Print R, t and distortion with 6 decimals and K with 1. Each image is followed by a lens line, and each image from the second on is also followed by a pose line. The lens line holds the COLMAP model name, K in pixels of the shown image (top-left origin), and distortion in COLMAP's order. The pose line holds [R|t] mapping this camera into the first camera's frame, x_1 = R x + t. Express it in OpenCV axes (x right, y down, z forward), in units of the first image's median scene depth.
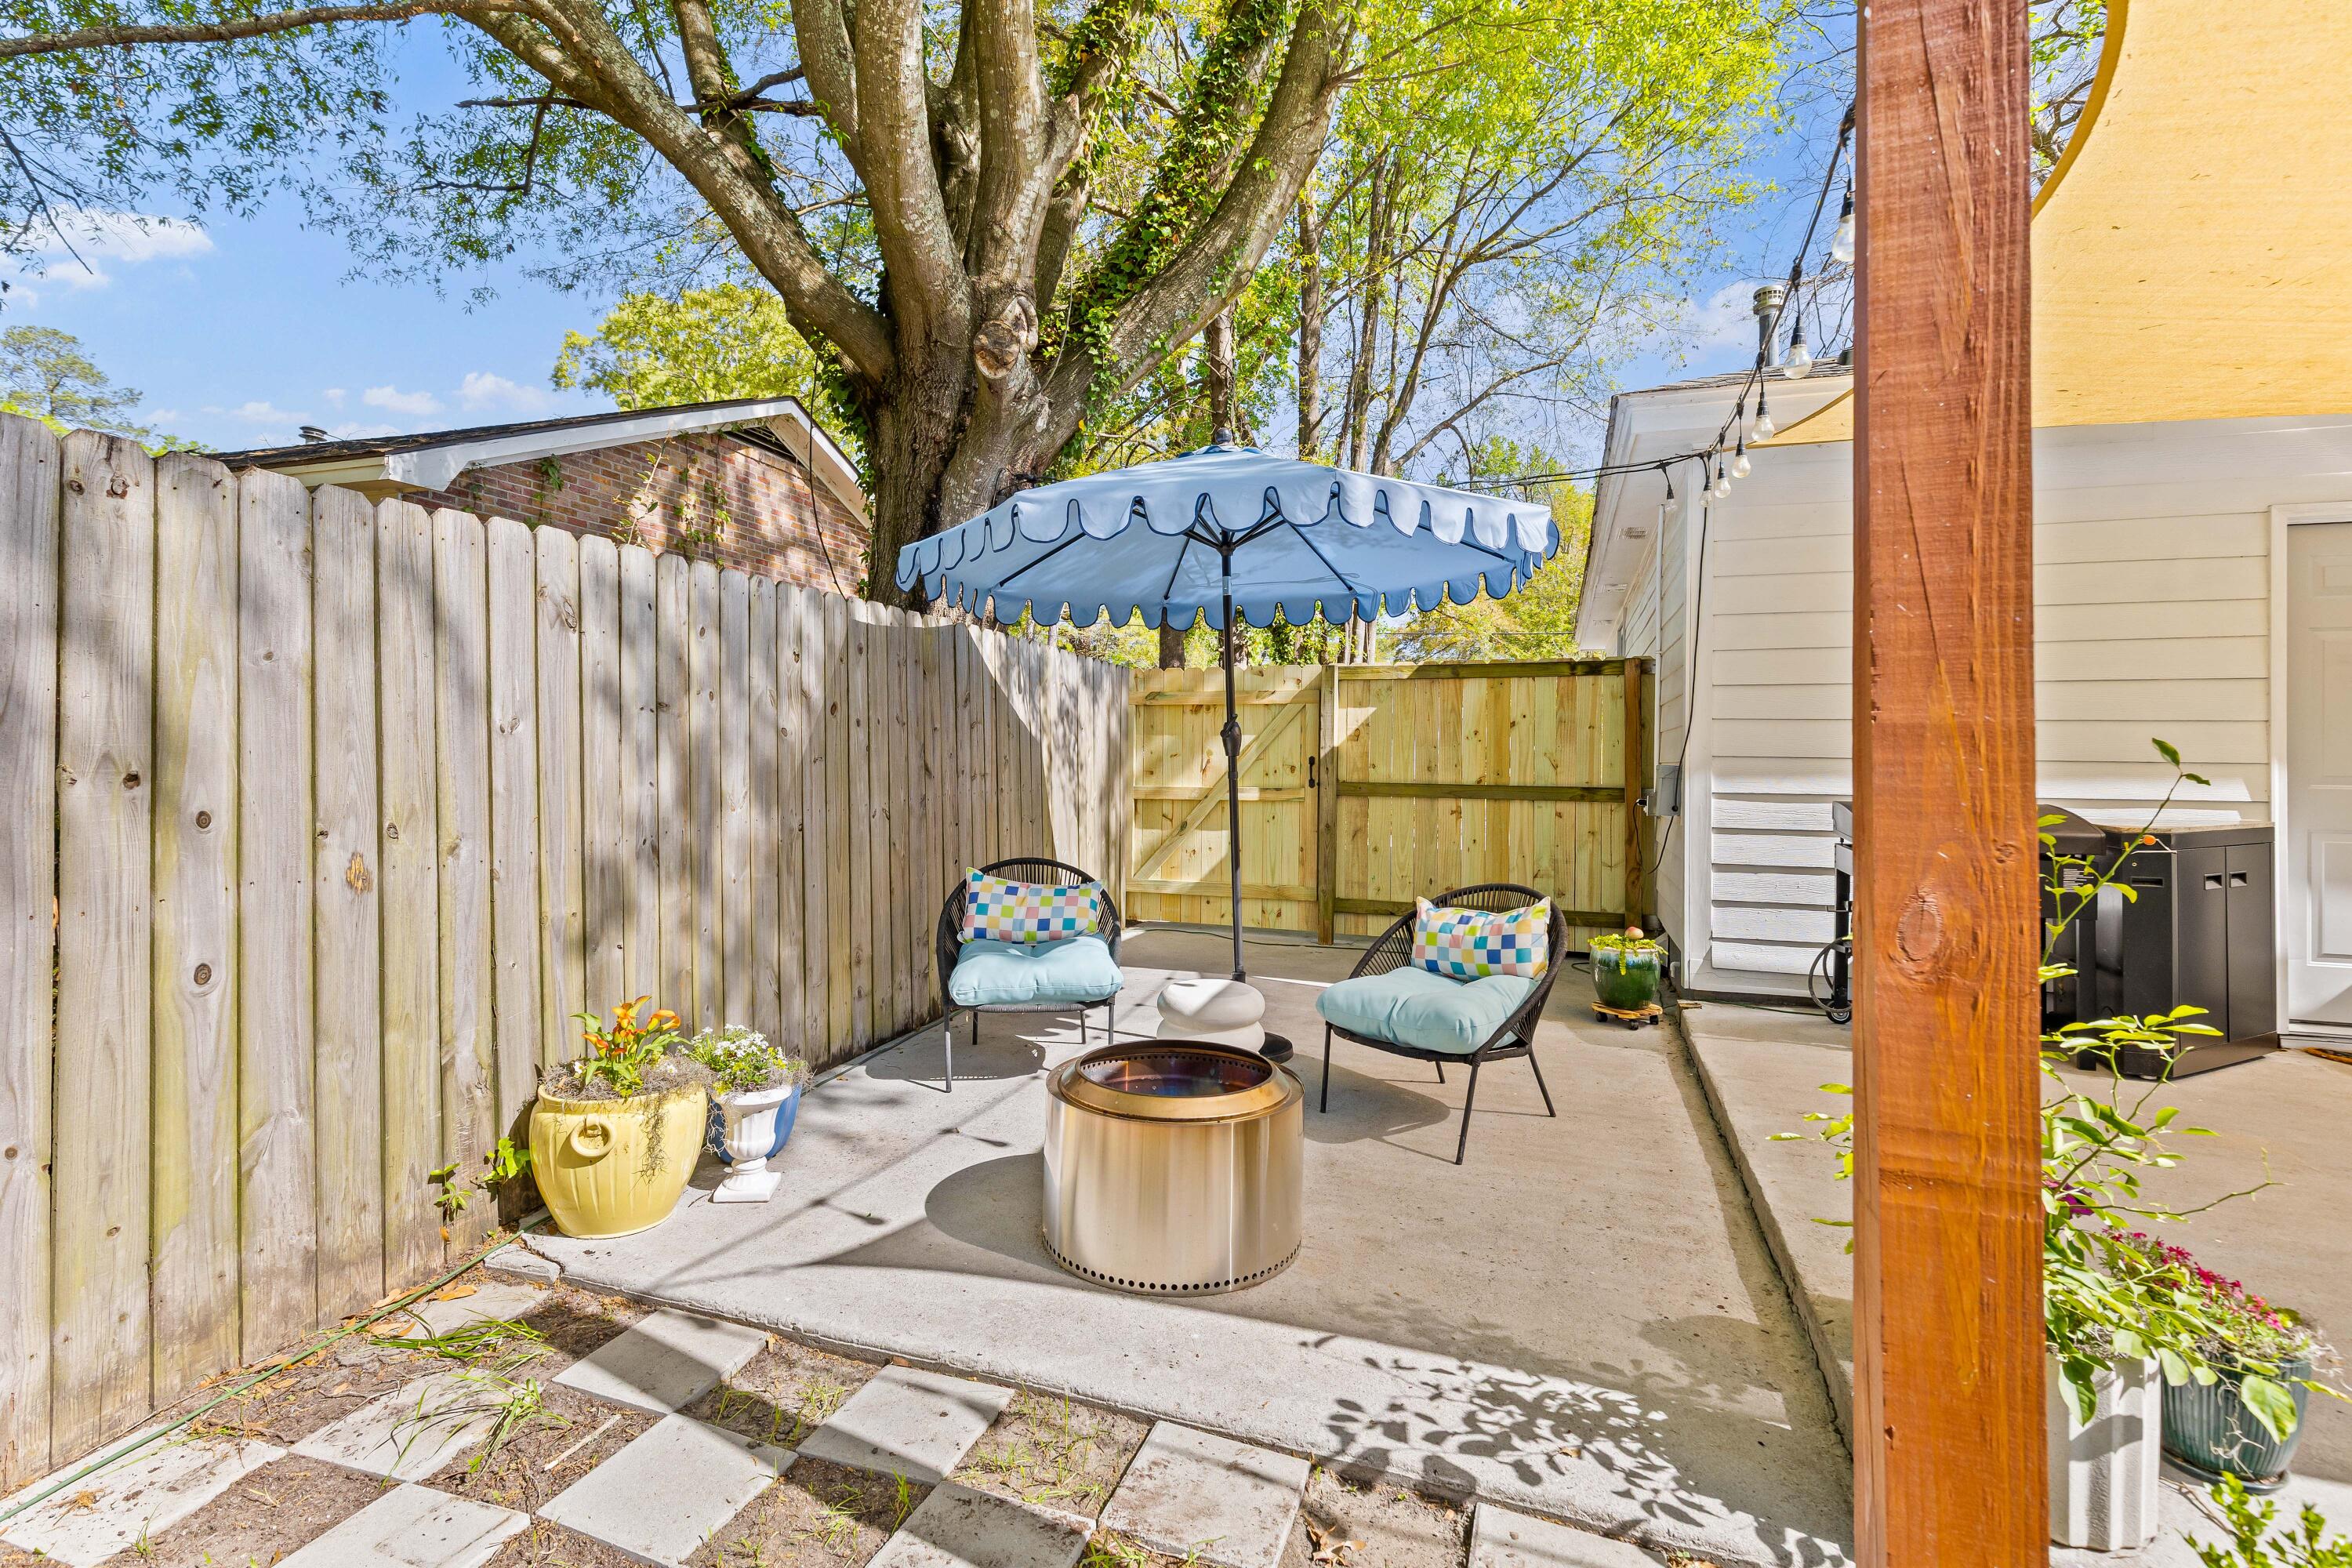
lens RADIAL K [[1089.2, 0, 1171.9], [0, 1089.2, 734.9], [0, 0, 1]] dist [0.000268, 0.000172]
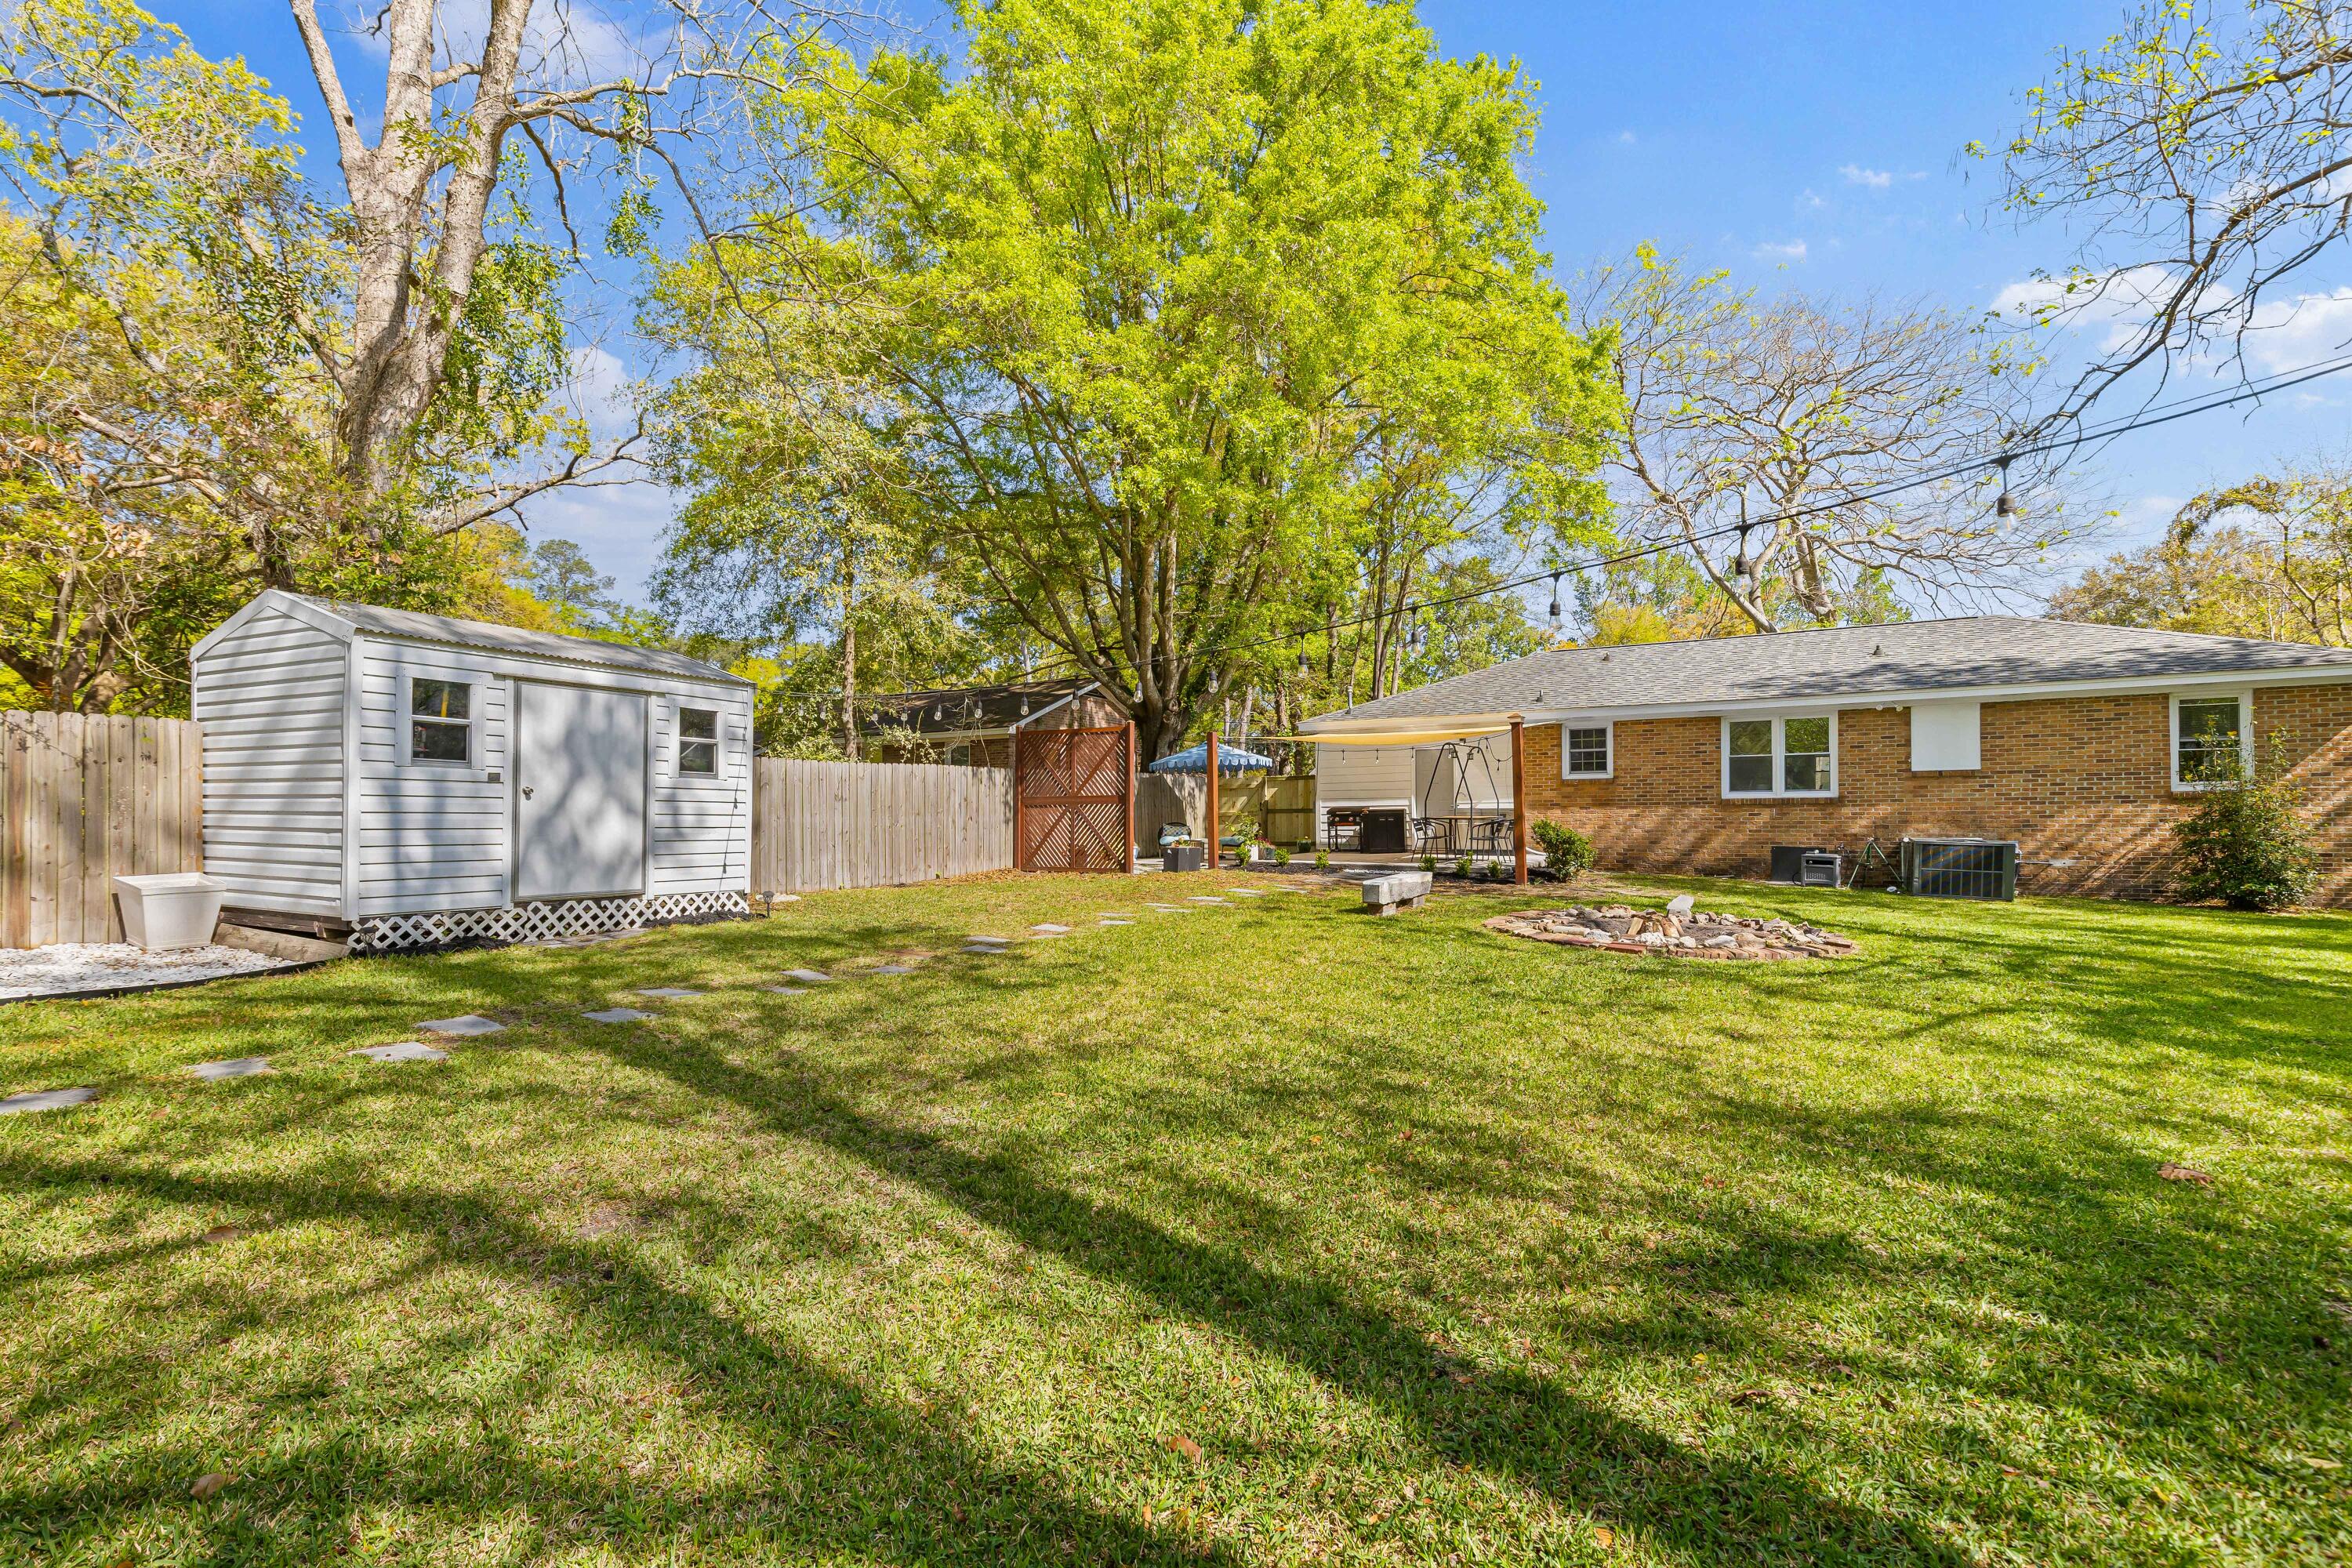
lens RADIAL K [[1077.6, 0, 1199.0], [0, 1077.6, 780.1], [0, 0, 1]] dist [0.011493, -0.000011]
pose [[0.983468, -0.027228, -0.179022, 0.770650], [0.023246, 0.999434, -0.024303, 0.035537], [0.179582, 0.019740, 0.983545, -3.433367]]
